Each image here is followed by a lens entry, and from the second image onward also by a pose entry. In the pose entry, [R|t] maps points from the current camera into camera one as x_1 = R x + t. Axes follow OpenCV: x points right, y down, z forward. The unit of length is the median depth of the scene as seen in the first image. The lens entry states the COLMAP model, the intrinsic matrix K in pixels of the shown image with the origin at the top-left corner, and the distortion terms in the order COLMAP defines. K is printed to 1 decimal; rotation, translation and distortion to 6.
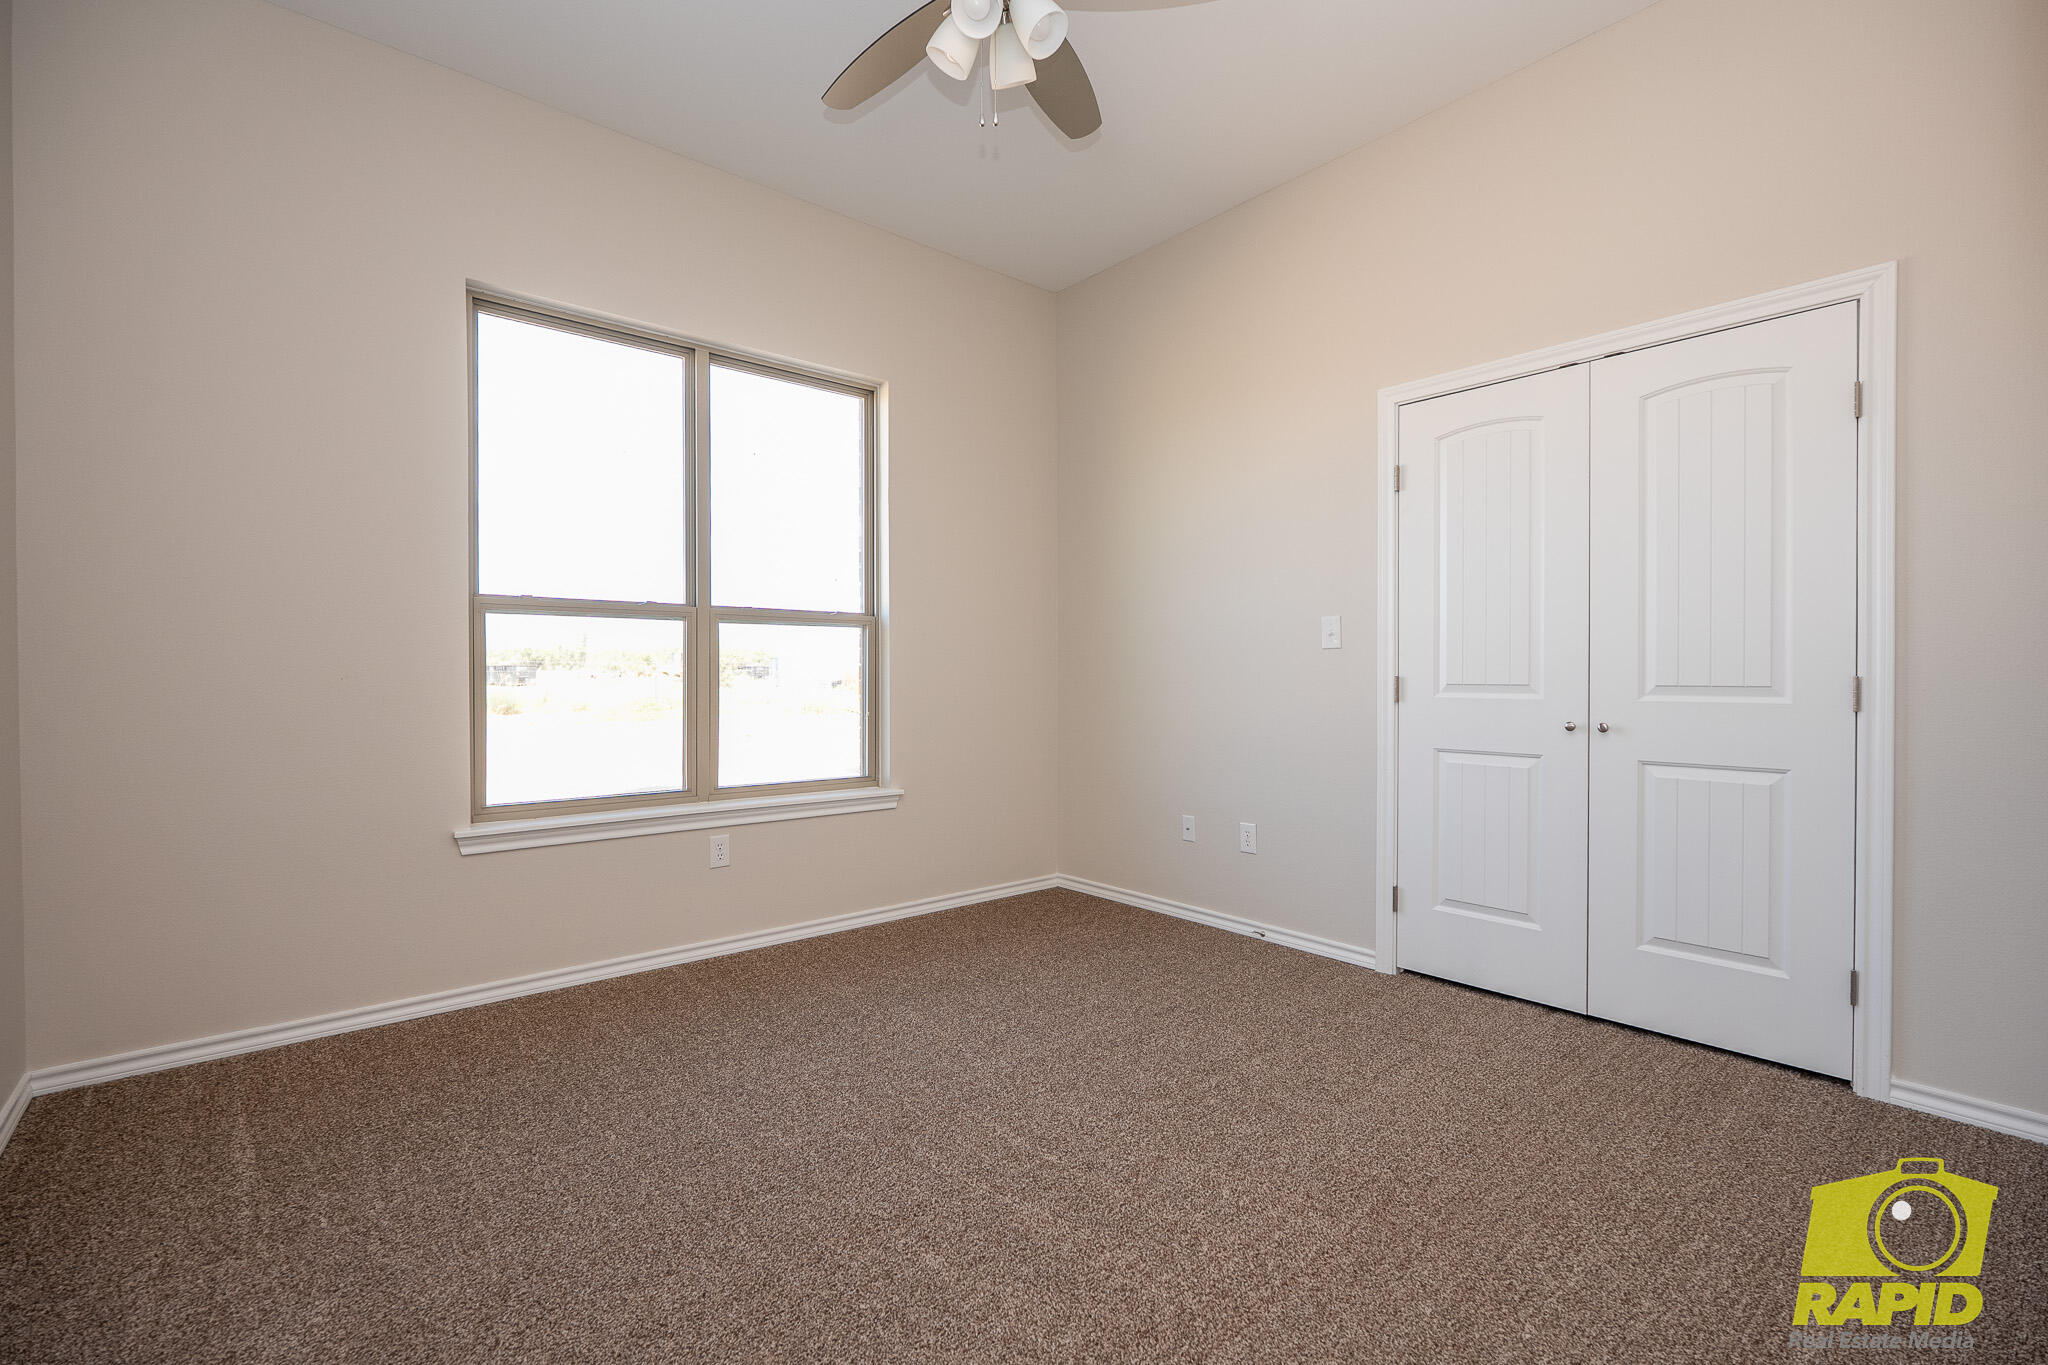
lens RADIAL K [[898.2, 0, 1024.0], [0, 898.2, 682.5], [0, 0, 1]] dist [-0.003422, -0.000132]
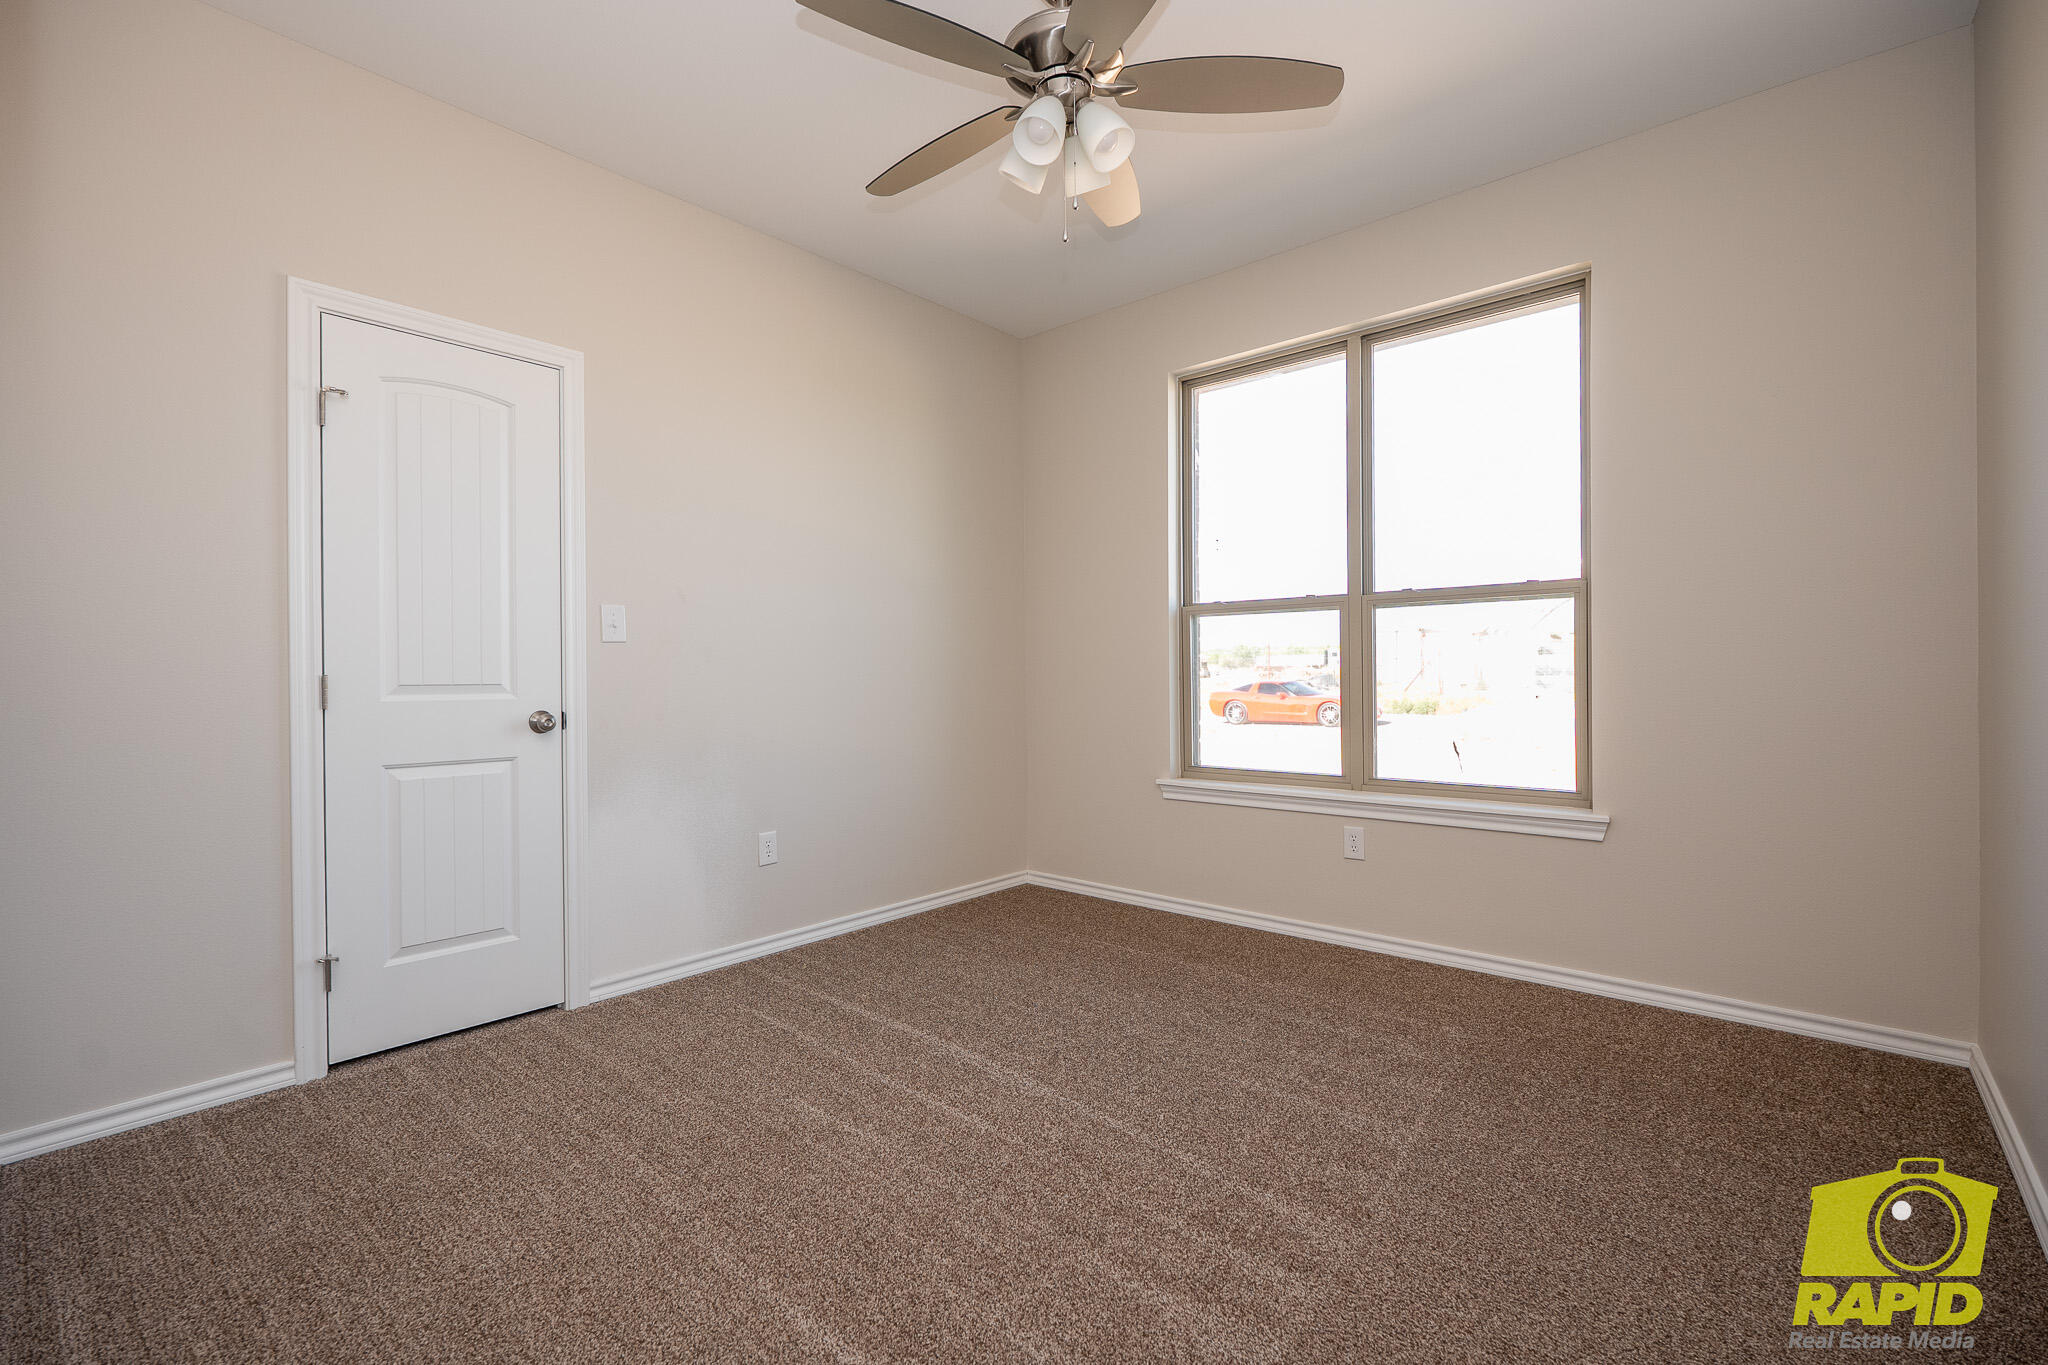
lens RADIAL K [[912.1, 0, 1024.6], [0, 912.1, 646.6], [0, 0, 1]] dist [-0.000980, 0.000047]
pose [[0.144916, -0.025201, -0.989123, 0.583331], [0.007133, 0.999676, -0.024425, -0.004410], [0.989418, -0.003515, 0.145048, 0.483137]]
